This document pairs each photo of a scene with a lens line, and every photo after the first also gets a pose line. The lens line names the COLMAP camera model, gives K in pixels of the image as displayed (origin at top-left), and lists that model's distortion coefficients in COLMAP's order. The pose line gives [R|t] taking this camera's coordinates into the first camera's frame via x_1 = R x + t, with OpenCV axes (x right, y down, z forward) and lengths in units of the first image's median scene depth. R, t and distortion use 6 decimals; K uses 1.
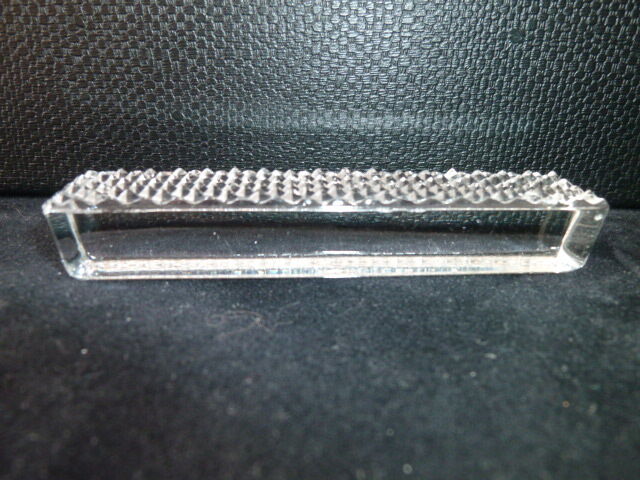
lens RADIAL K [[462.1, 0, 320.0], [0, 462.1, 240.0], [0, 0, 1]] dist [0.051275, -0.056923]
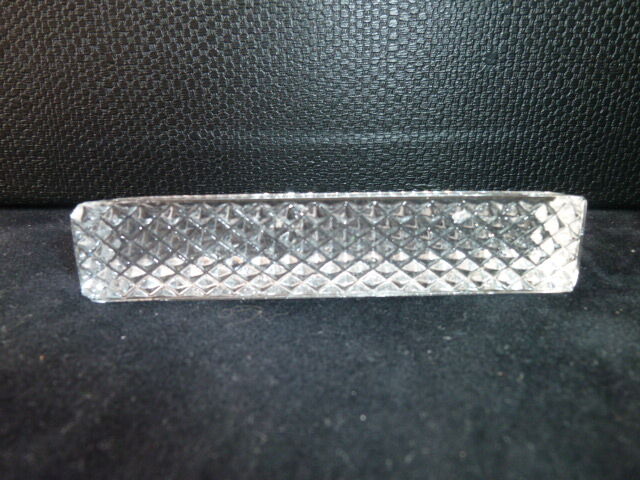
lens RADIAL K [[469.6, 0, 320.0], [0, 469.6, 240.0], [0, 0, 1]] dist [0.003518, 0.001581]
pose [[0.998509, -0.018103, -0.051505, 0.061774], [0.018191, 0.999834, 0.001243, -0.009528], [0.051474, -0.002178, 0.998672, -0.151479]]
